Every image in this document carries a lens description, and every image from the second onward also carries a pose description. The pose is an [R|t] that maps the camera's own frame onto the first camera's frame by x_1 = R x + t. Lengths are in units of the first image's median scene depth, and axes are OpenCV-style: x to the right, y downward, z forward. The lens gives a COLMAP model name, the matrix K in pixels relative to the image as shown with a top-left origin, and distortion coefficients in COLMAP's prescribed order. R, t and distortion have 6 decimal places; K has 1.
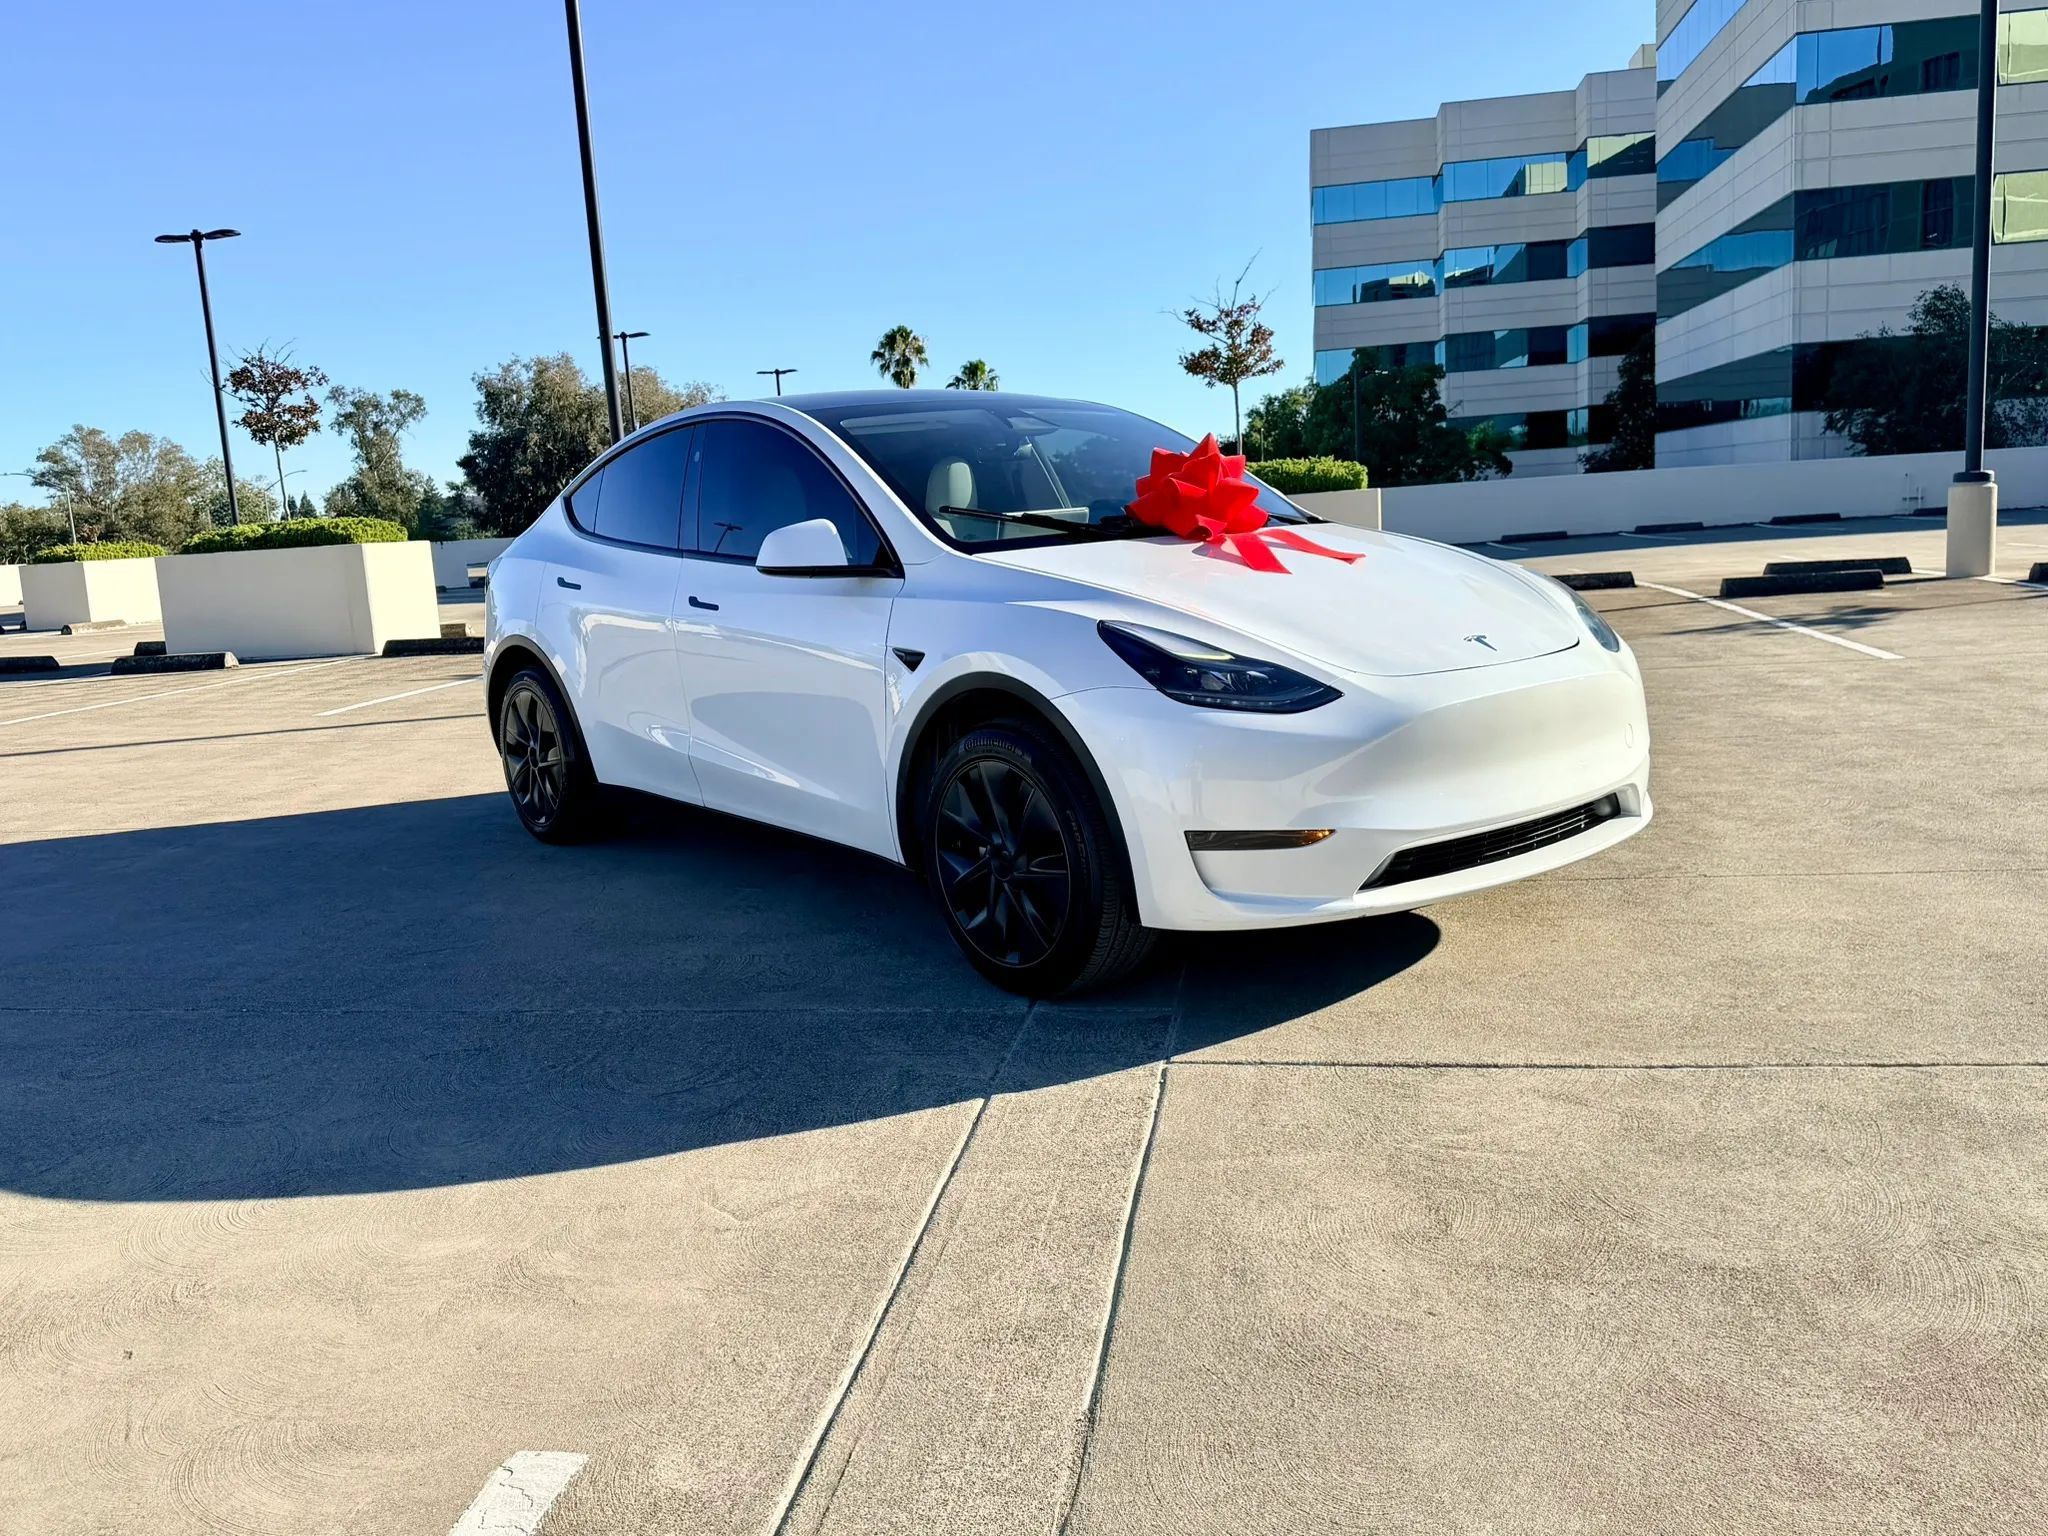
lens RADIAL K [[1613.5, 0, 1016.8], [0, 1613.5, 762.1], [0, 0, 1]] dist [0.123898, -0.208408]
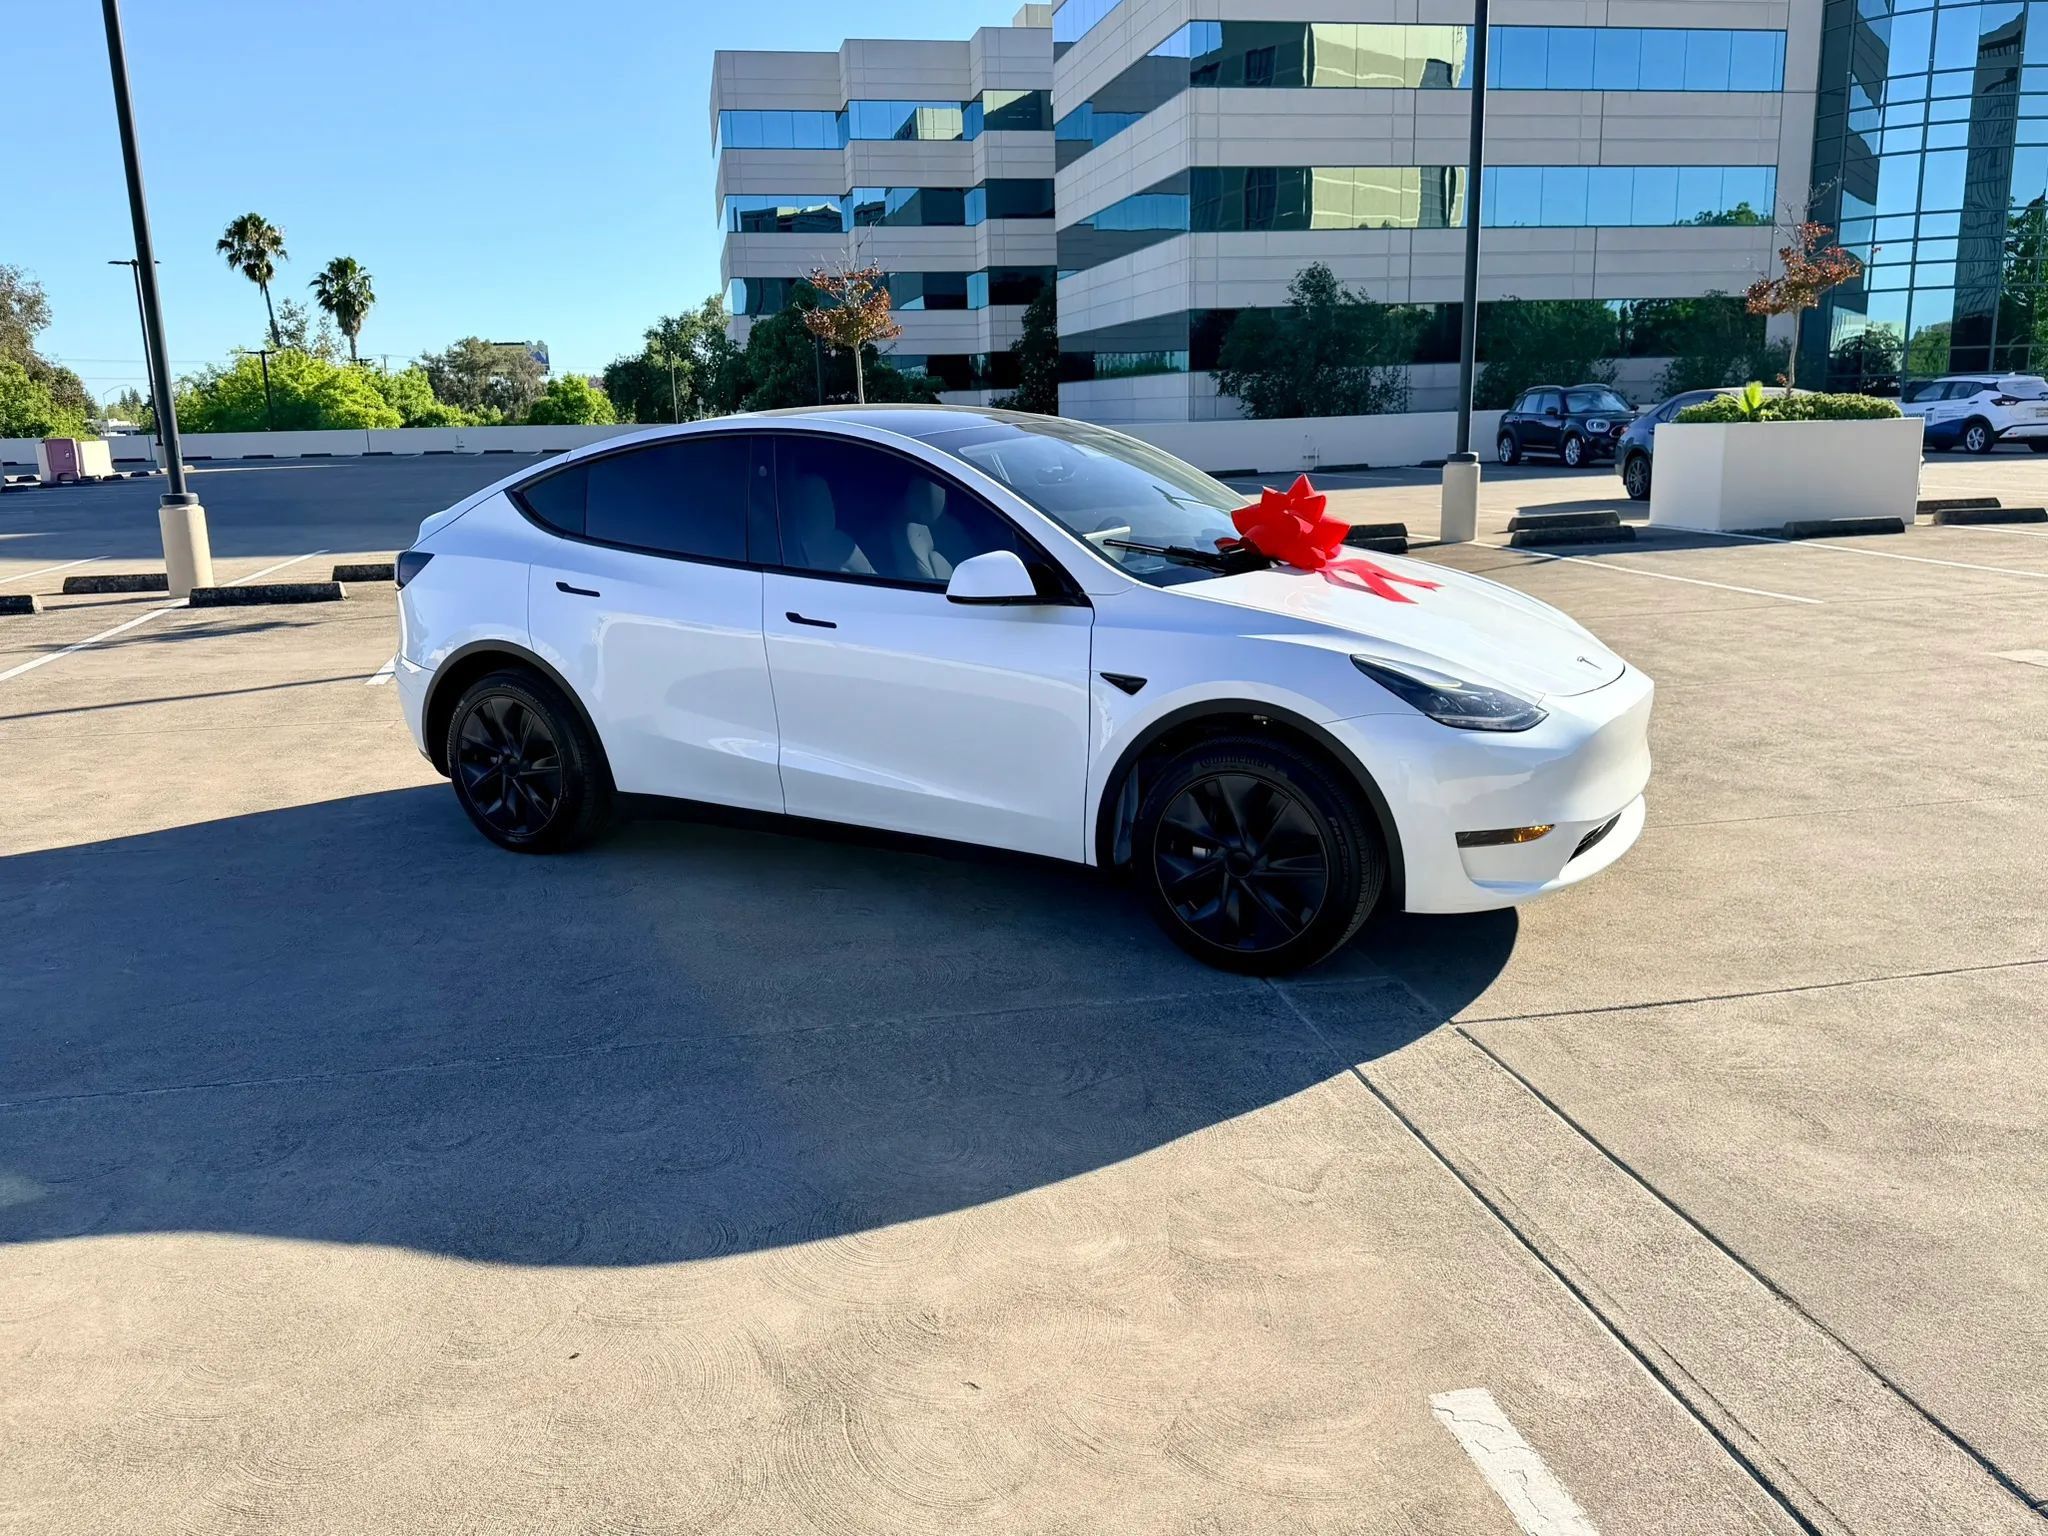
lens RADIAL K [[1613.5, 0, 1016.8], [0, 1613.5, 762.1], [0, 0, 1]] dist [0.123898, -0.208408]
pose [[0.932563, -0.043368, 0.358394, -0.380835], [0.027079, 0.998365, 0.050346, -0.047985], [-0.359991, -0.037246, 0.932212, -0.009369]]
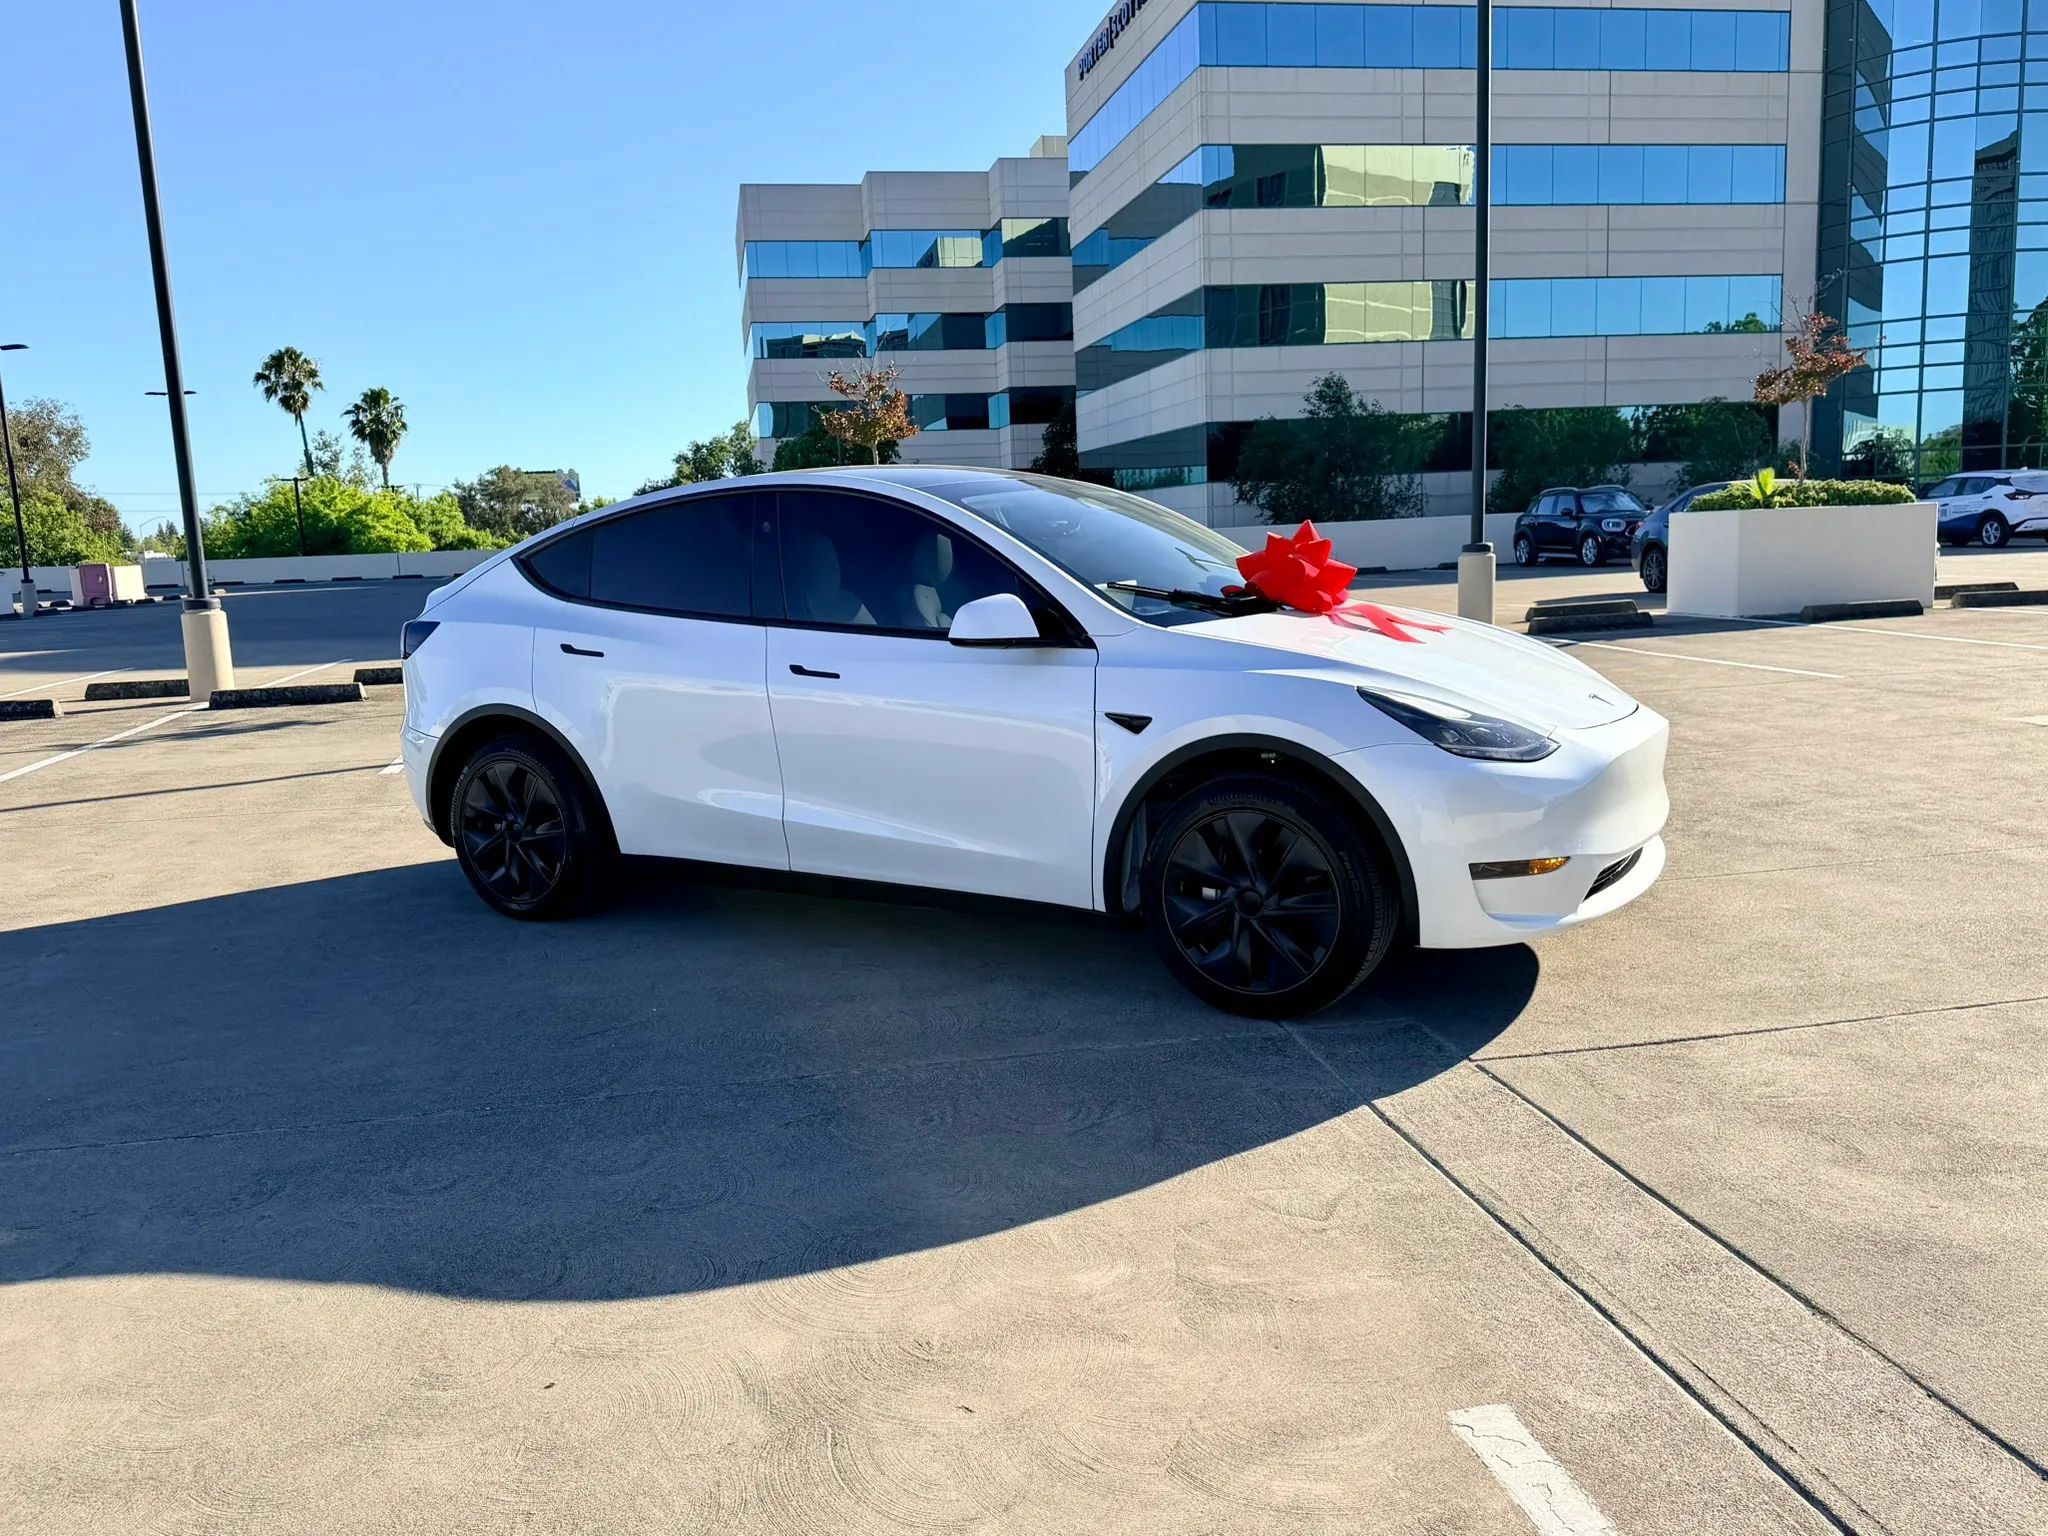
lens RADIAL K [[1611.5, 0, 1034.0], [0, 1611.5, 777.9], [0, 0, 1]] dist [0.125545, -0.208469]
pose [[0.934272, -0.034513, 0.354888, -0.366889], [0.040948, 0.999105, -0.010637, -0.012252], [-0.354203, 0.024470, 0.934848, -0.000710]]
